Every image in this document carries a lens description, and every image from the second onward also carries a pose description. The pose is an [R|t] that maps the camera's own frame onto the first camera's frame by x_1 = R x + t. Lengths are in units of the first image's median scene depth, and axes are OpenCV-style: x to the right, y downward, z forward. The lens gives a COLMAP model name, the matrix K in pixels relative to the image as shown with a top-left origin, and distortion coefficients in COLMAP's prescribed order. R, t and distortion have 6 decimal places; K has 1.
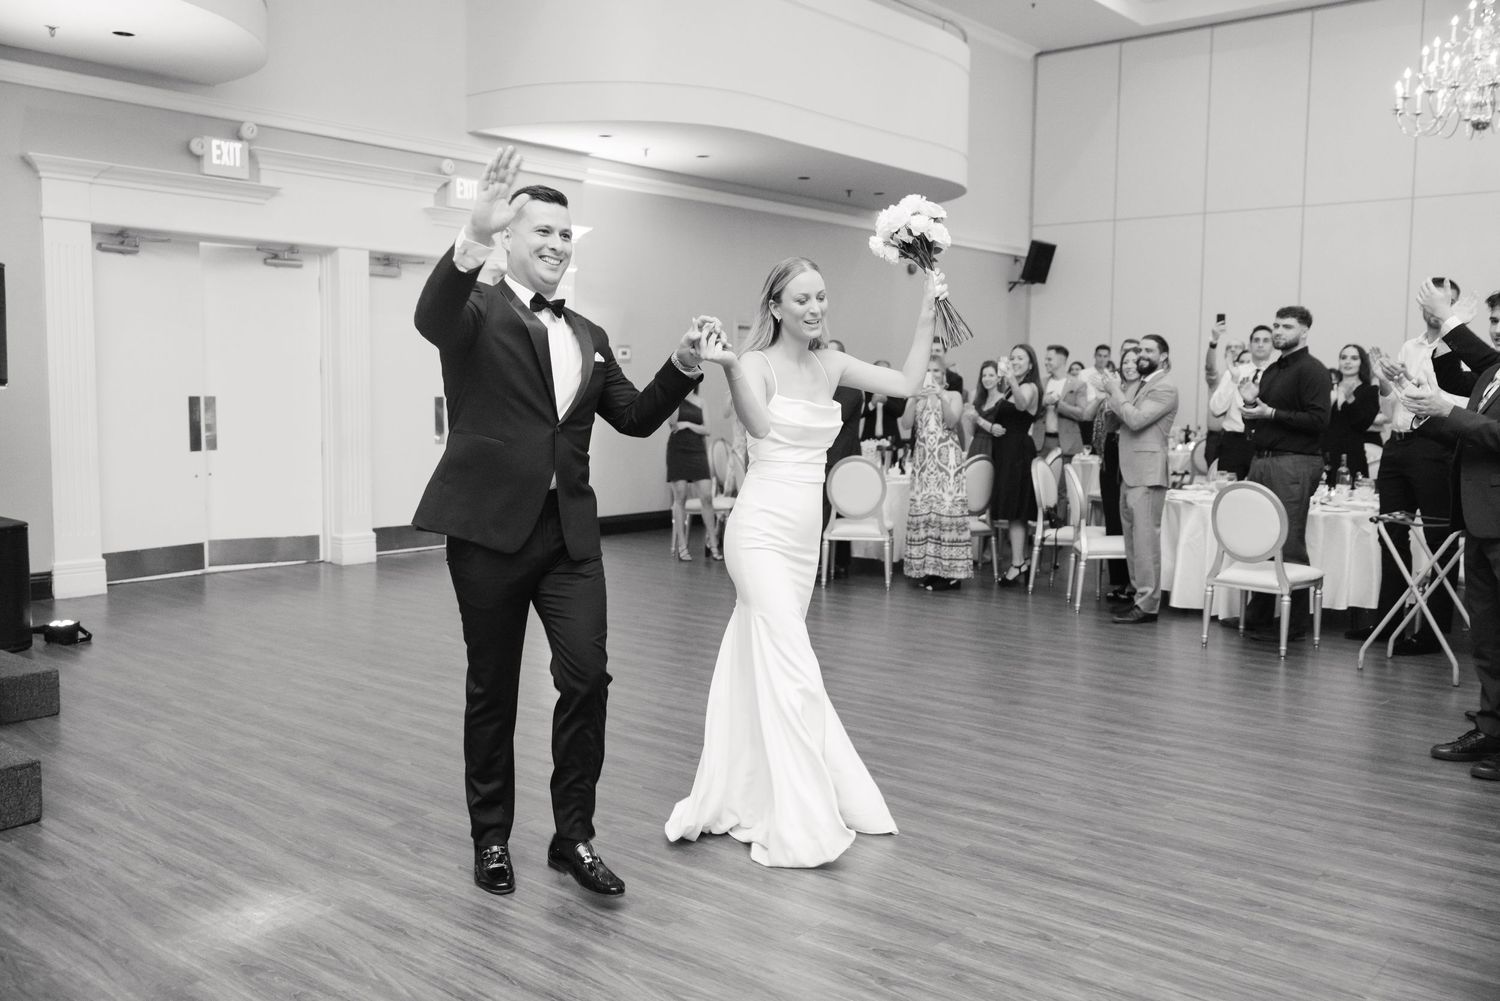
lens RADIAL K [[1348.4, 0, 752.4], [0, 1348.4, 495.0], [0, 0, 1]] dist [0.010744, 0.015383]
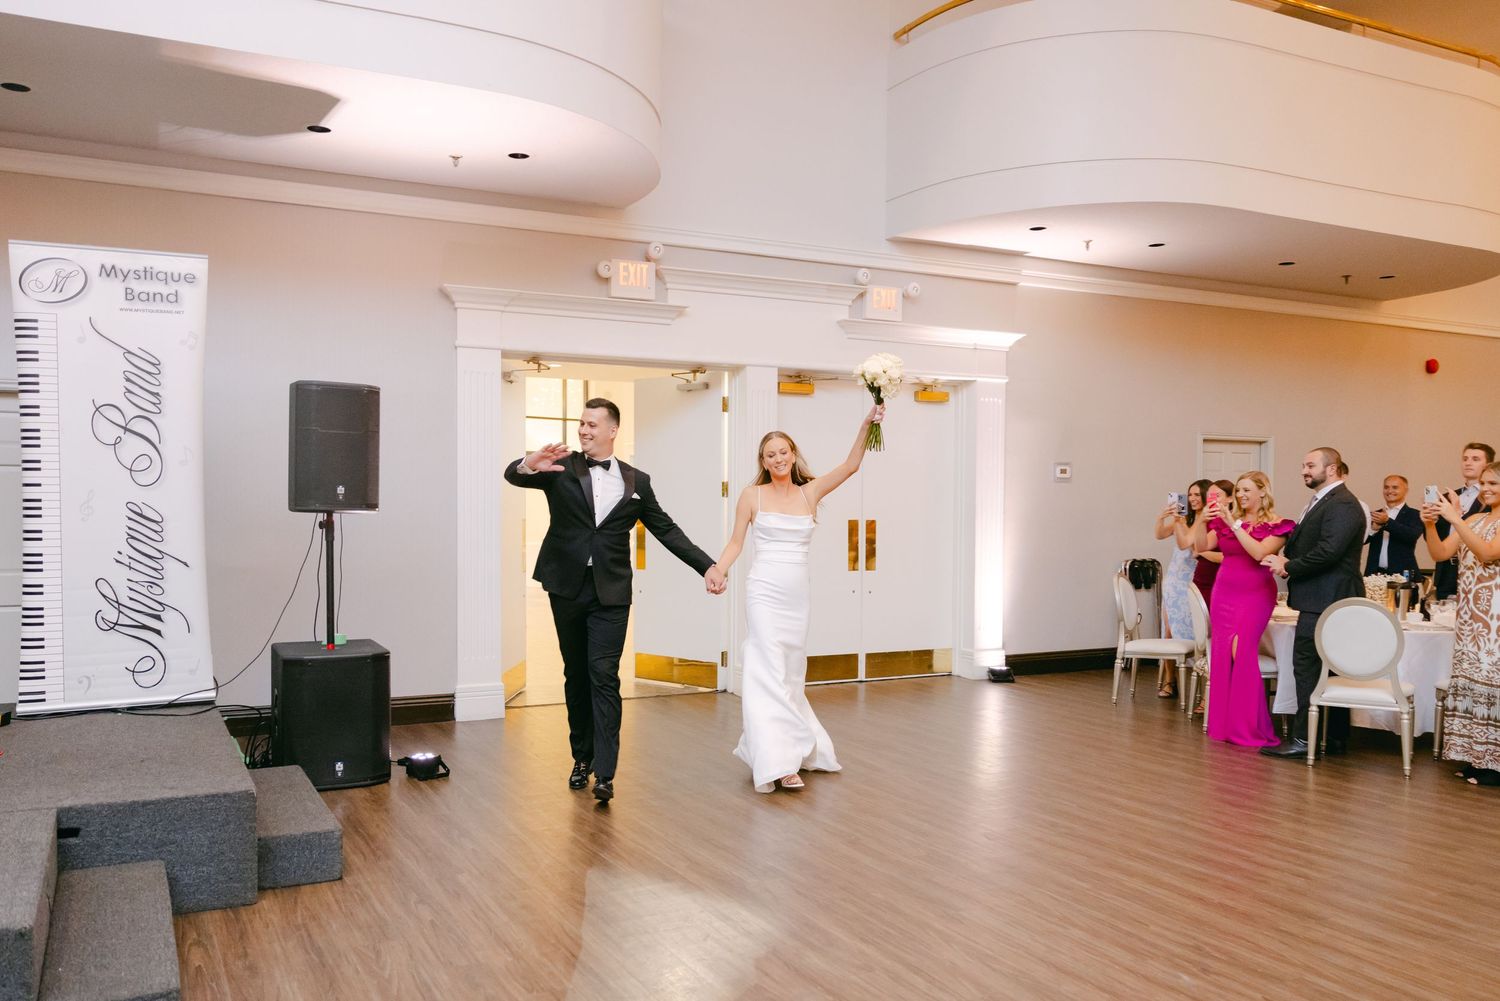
lens RADIAL K [[1156.1, 0, 731.4], [0, 1156.1, 523.2], [0, 0, 1]] dist [-0.009110, 0.025470]
pose [[0.913849, 0.001432, -0.406051, 0.018898], [-0.028863, 0.997693, -0.061439, -0.021257], [0.405027, 0.067866, 0.911783, 0.264287]]
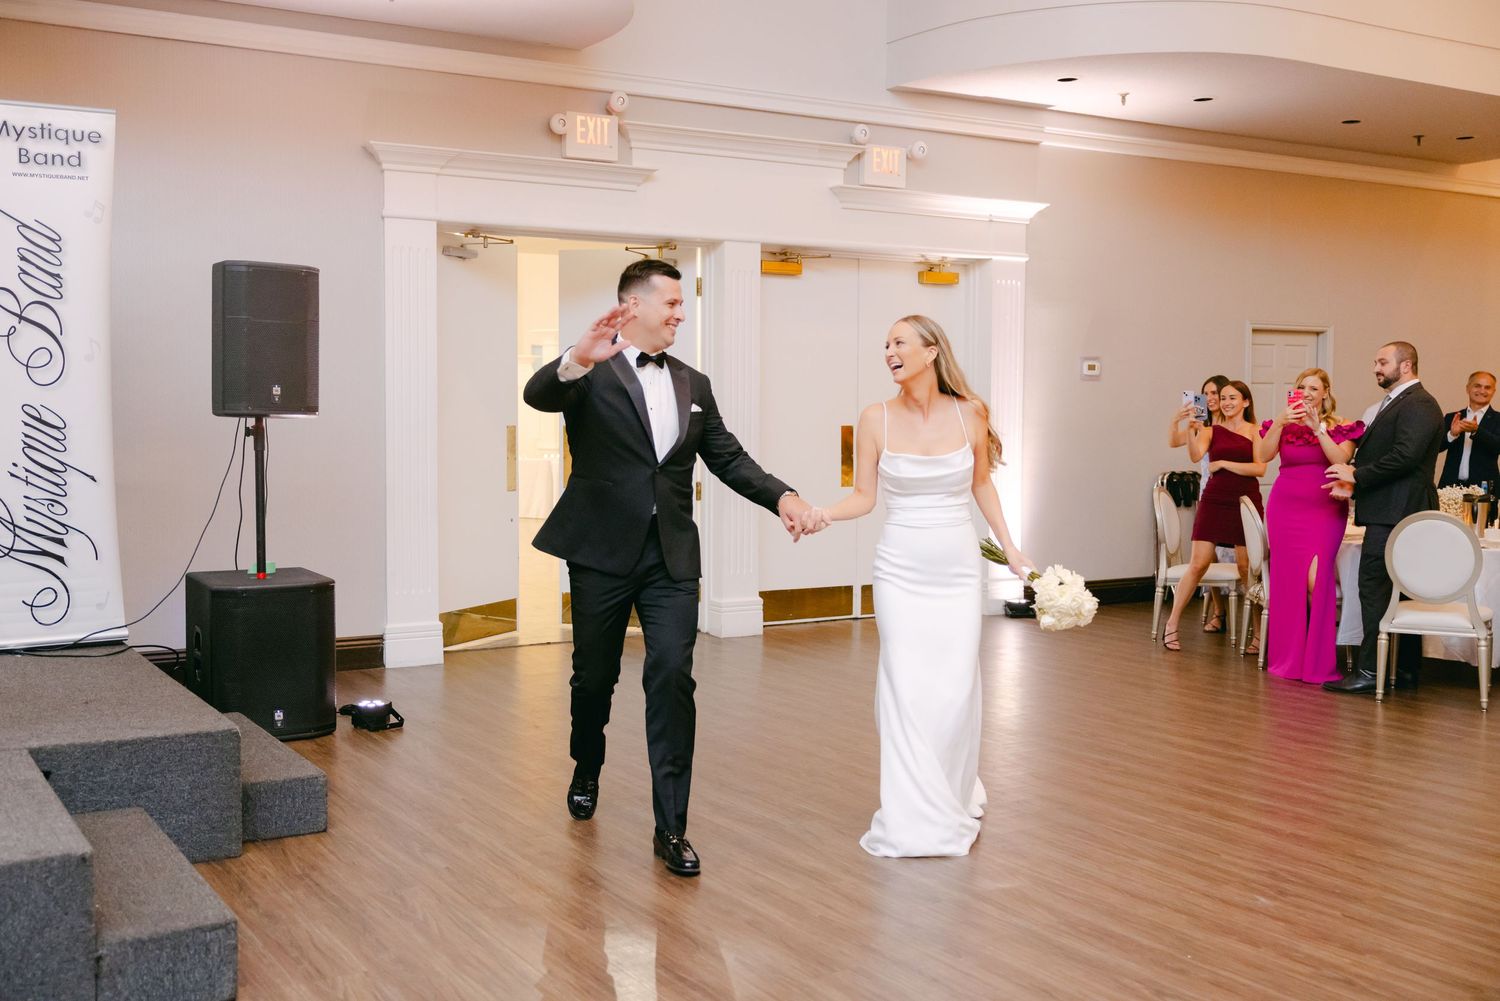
lens RADIAL K [[1544.8, 0, 726.3], [0, 1544.8, 466.9], [0, 0, 1]] dist [0.014832, 0.000000]
pose [[0.941956, 0.006456, -0.335674, 0.003781], [-0.021709, 0.998894, -0.041707, -0.011075], [0.335034, 0.046573, 0.941054, 0.149219]]
